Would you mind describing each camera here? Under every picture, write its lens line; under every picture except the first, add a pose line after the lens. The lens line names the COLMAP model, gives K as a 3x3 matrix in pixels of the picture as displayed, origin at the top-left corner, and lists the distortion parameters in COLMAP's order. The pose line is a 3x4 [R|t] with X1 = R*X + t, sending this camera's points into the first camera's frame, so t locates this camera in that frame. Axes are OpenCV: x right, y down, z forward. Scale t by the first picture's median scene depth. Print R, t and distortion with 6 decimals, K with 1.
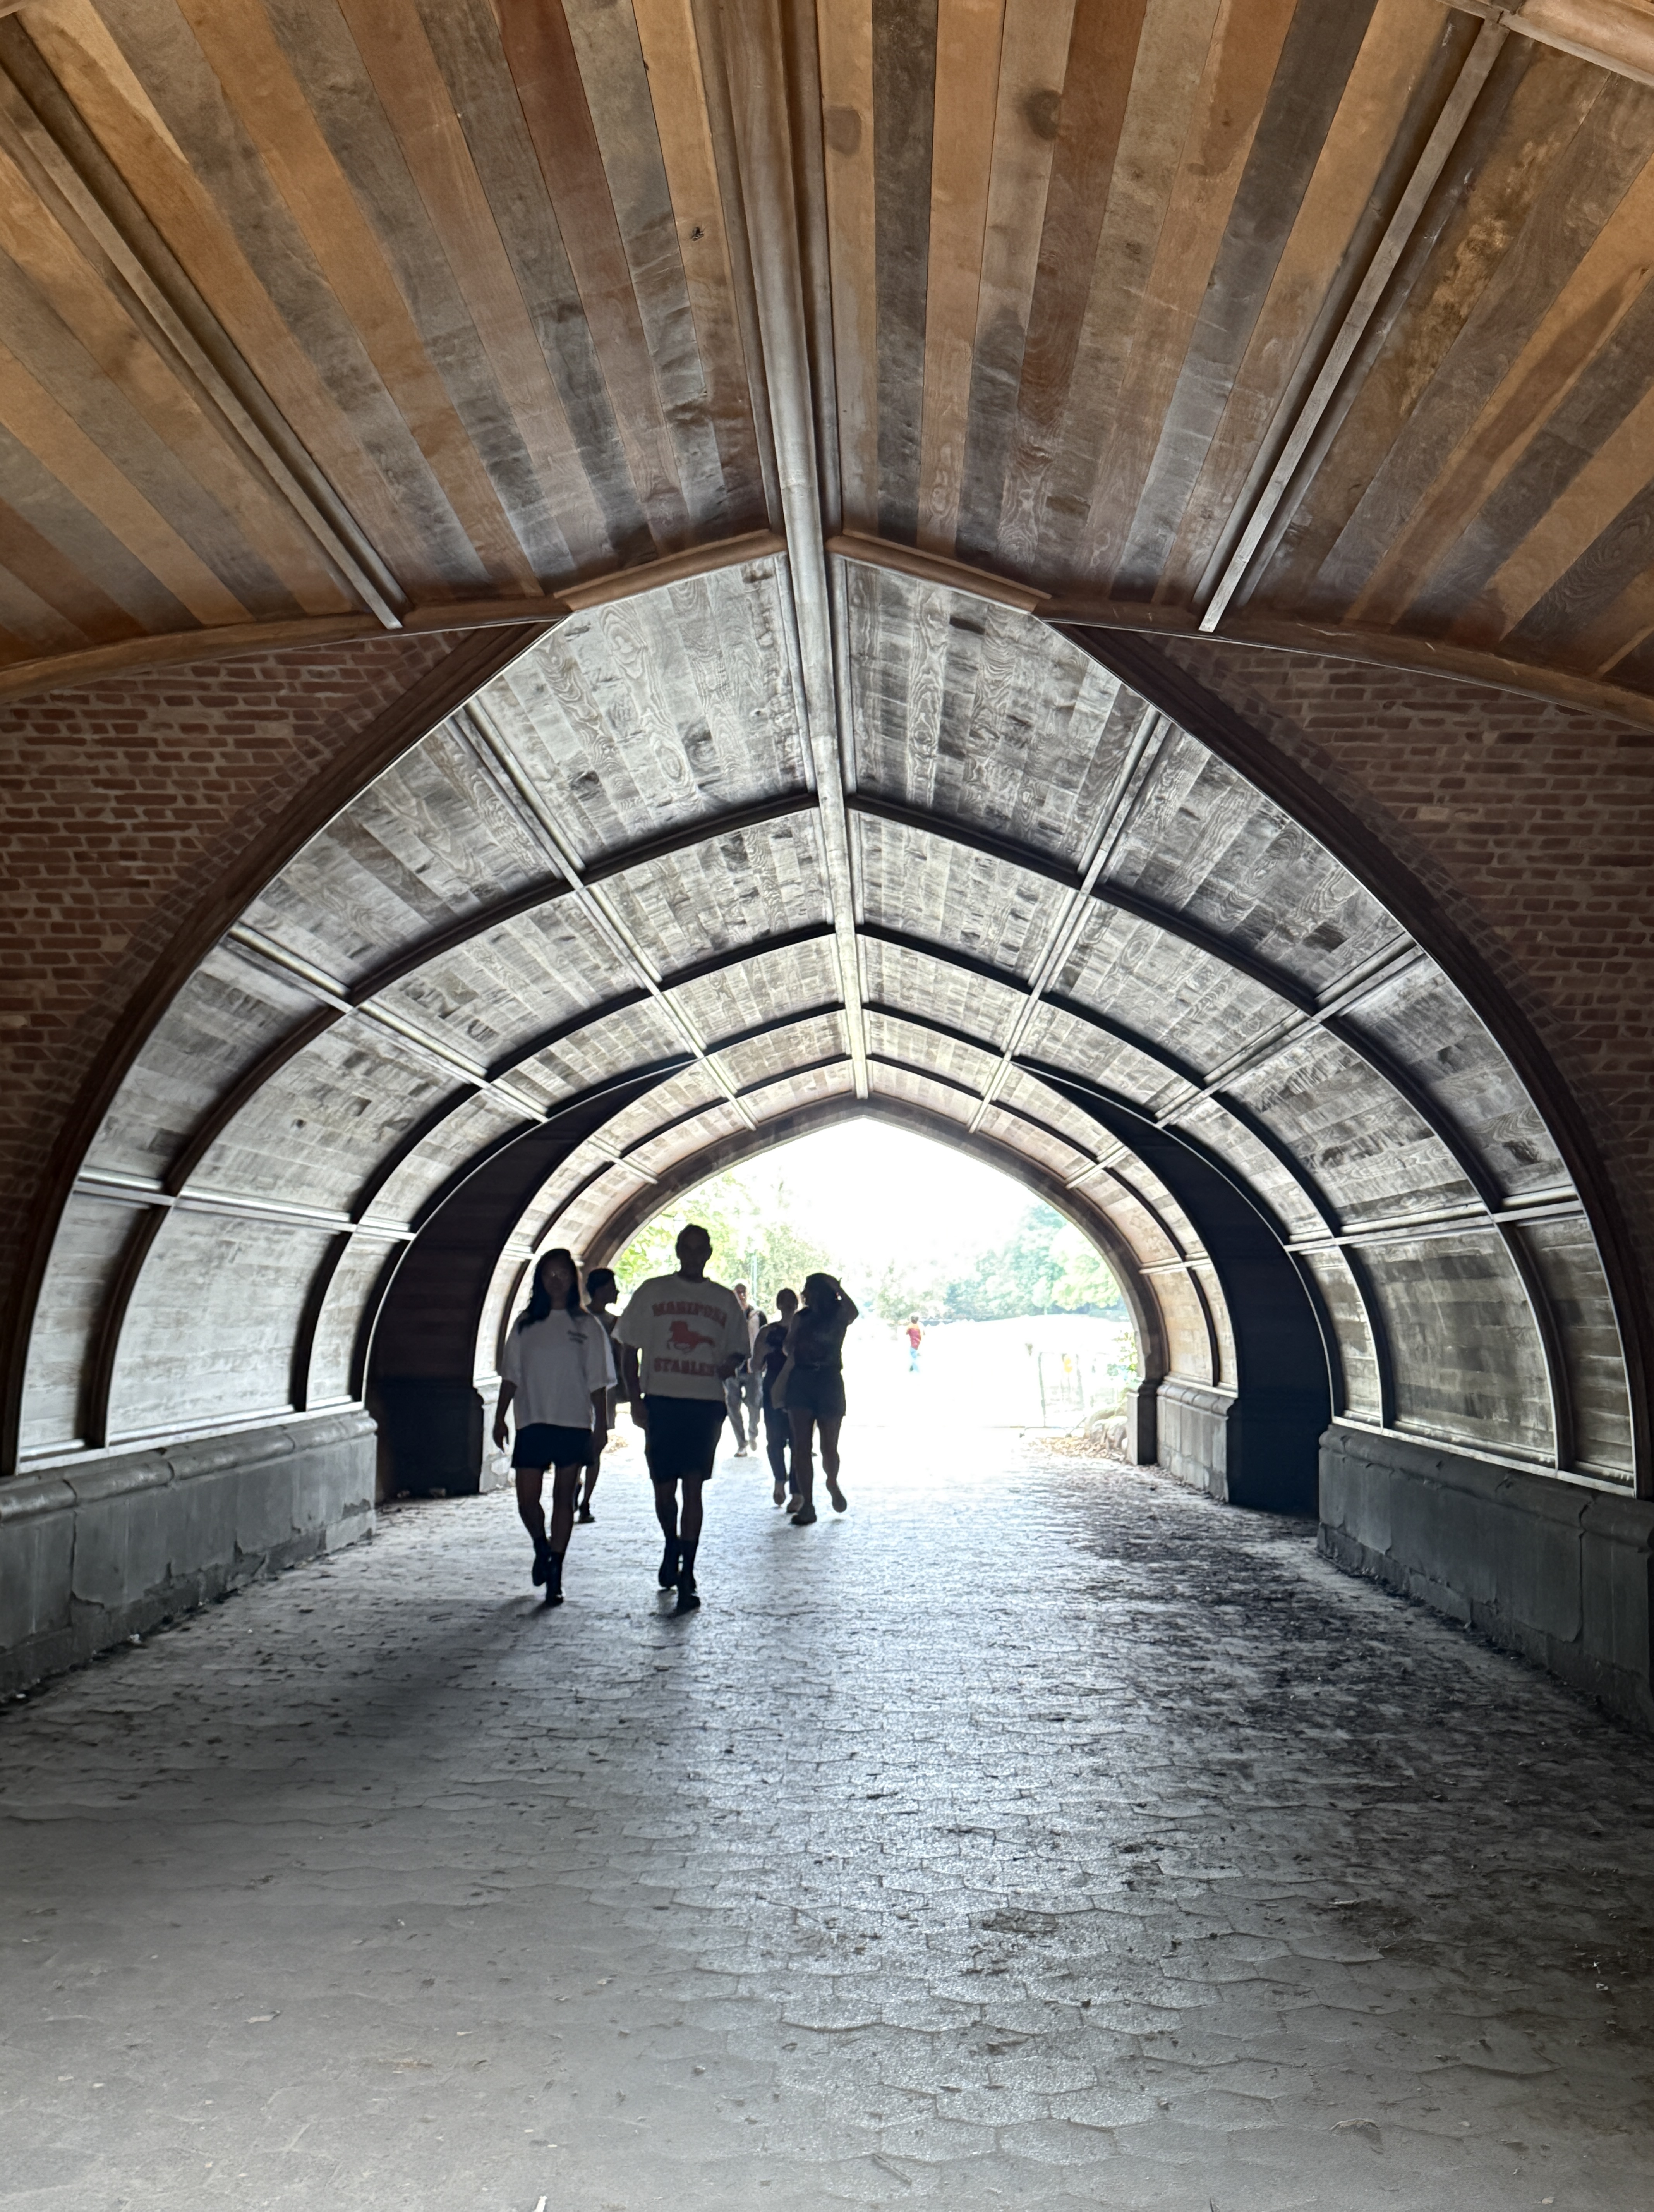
lens RADIAL K [[2392.0, 0, 825.1], [0, 2392.0, 1108.3], [0, 0, 1]] dist [0.048355, 0.000000]
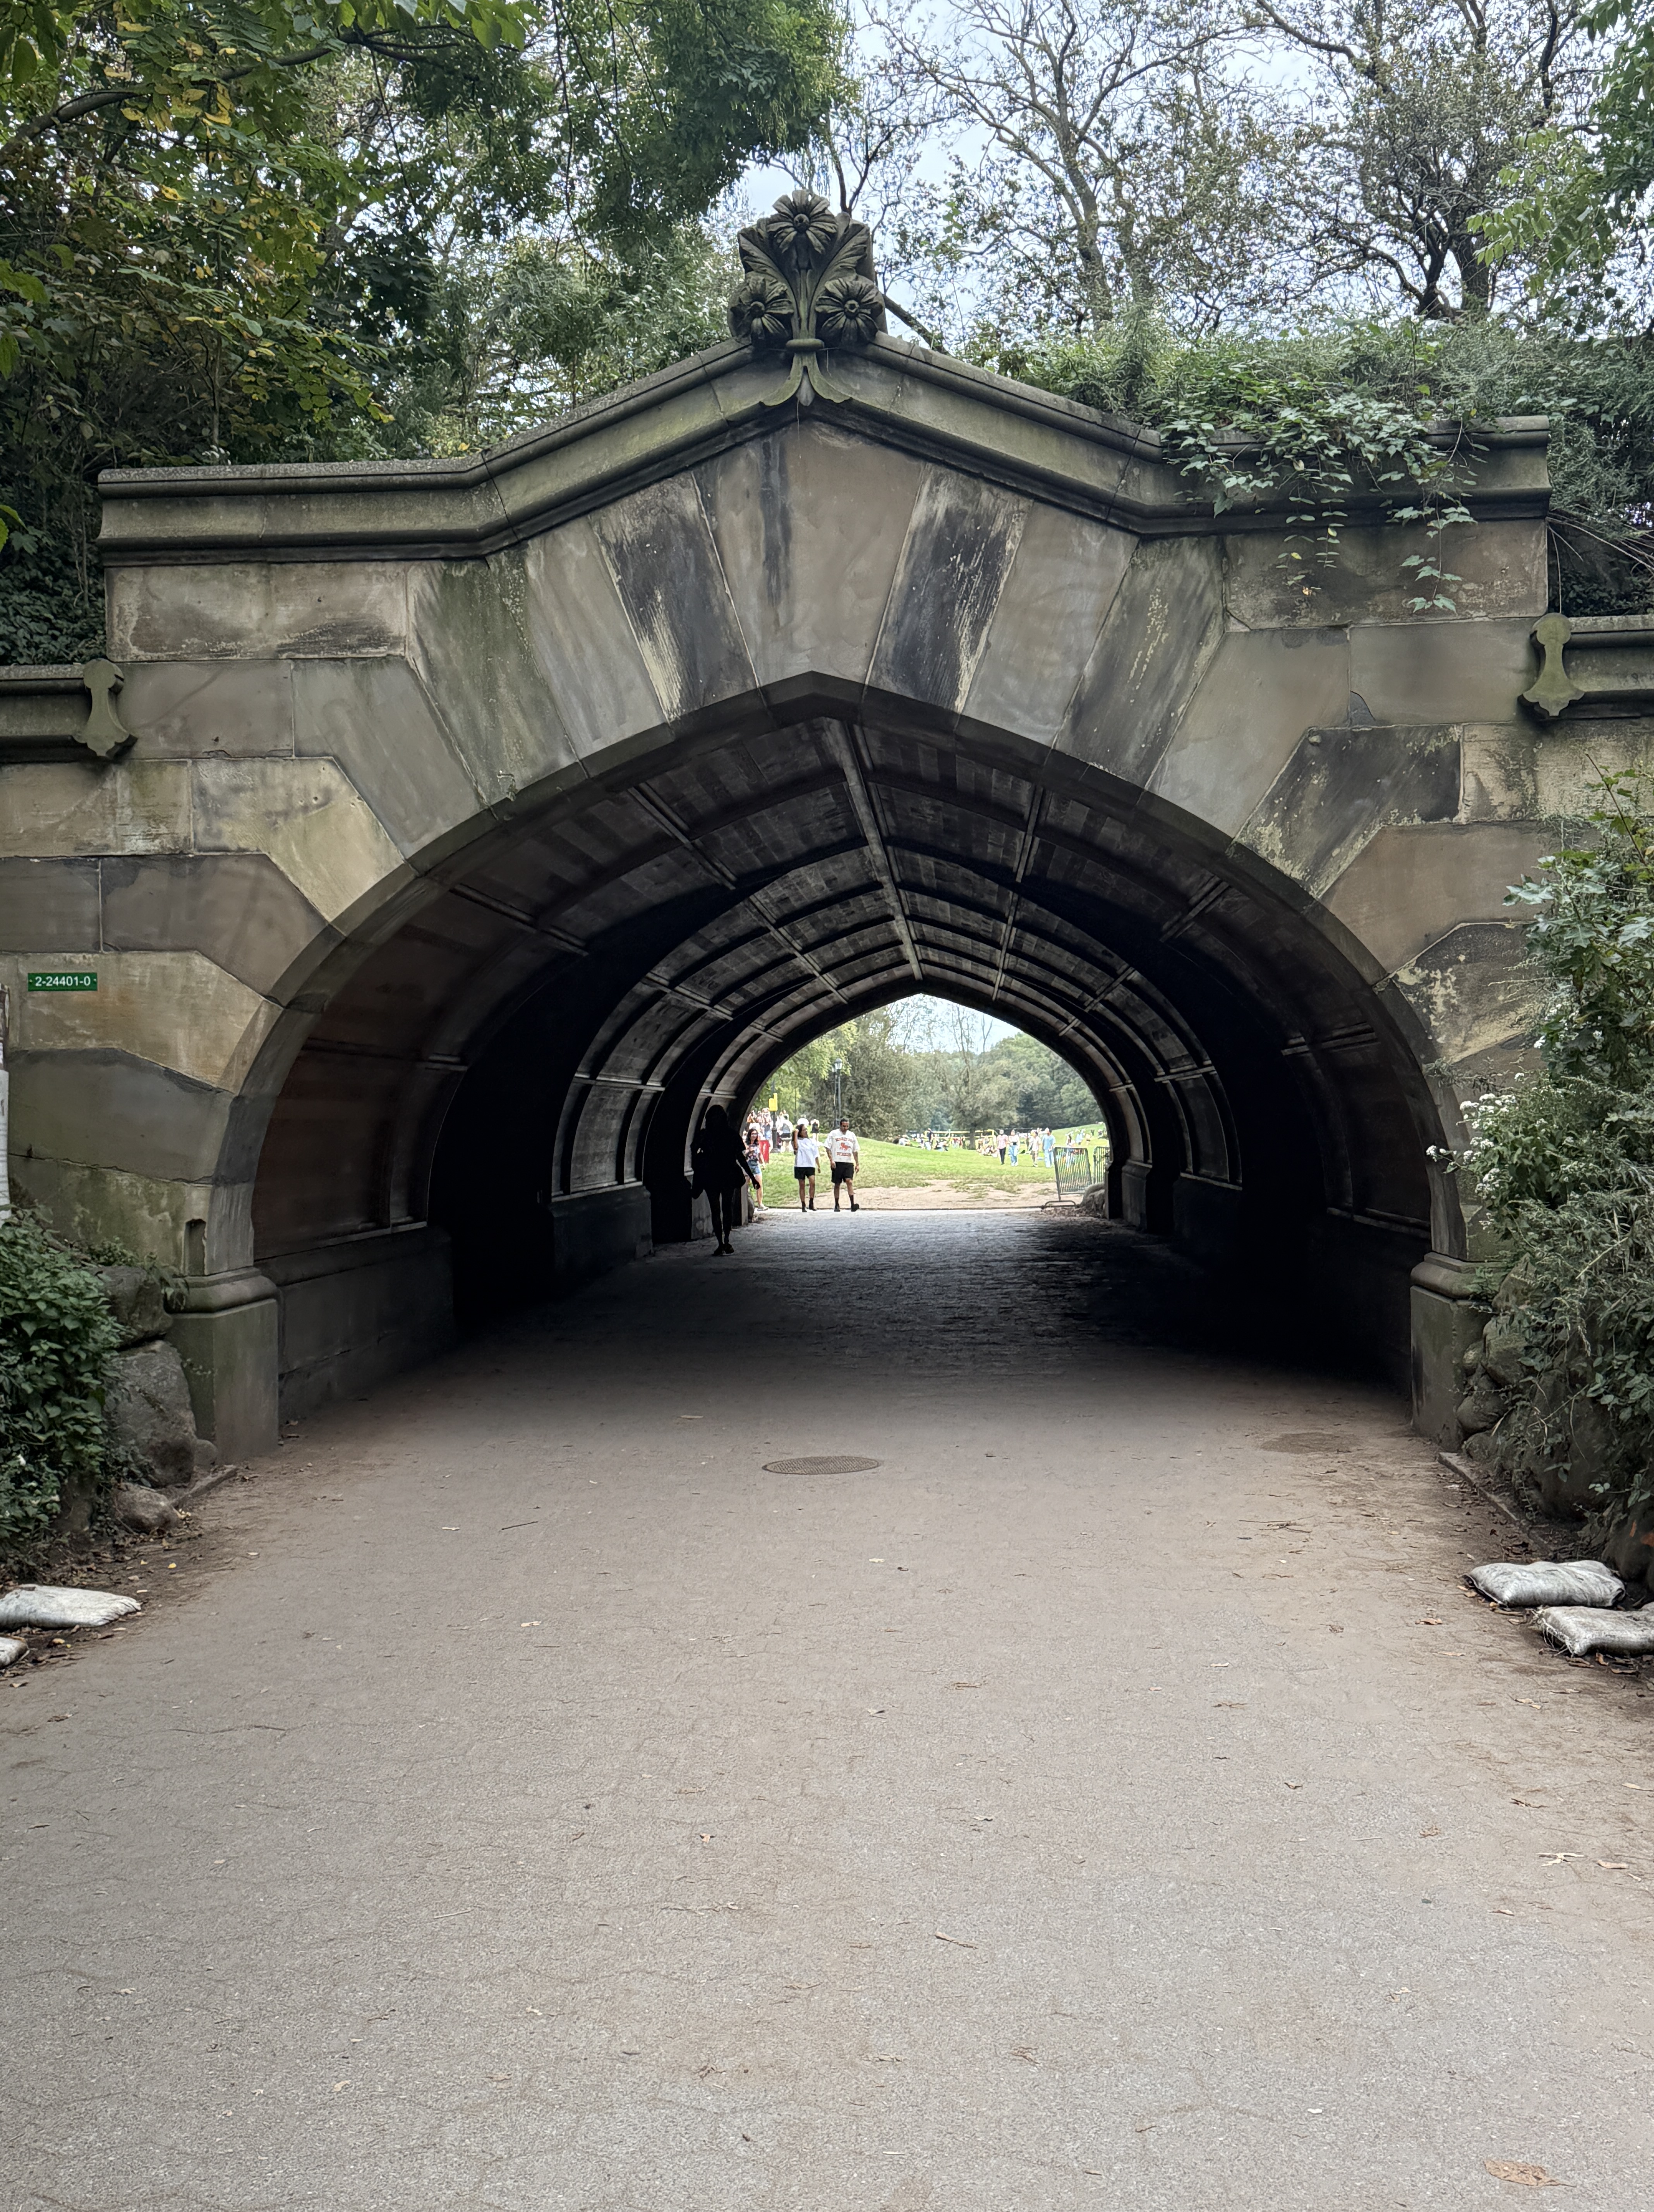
lens RADIAL K [[2392.0, 0, 817.8], [0, 2392.0, 1110.3], [0, 0, 1]] dist [0.048355, 0.000000]
pose [[0.998814, -0.032424, -0.036322, 0.005282], [0.035171, 0.996352, 0.077748, -0.053423], [0.033669, -0.078933, 0.996311, -0.631108]]
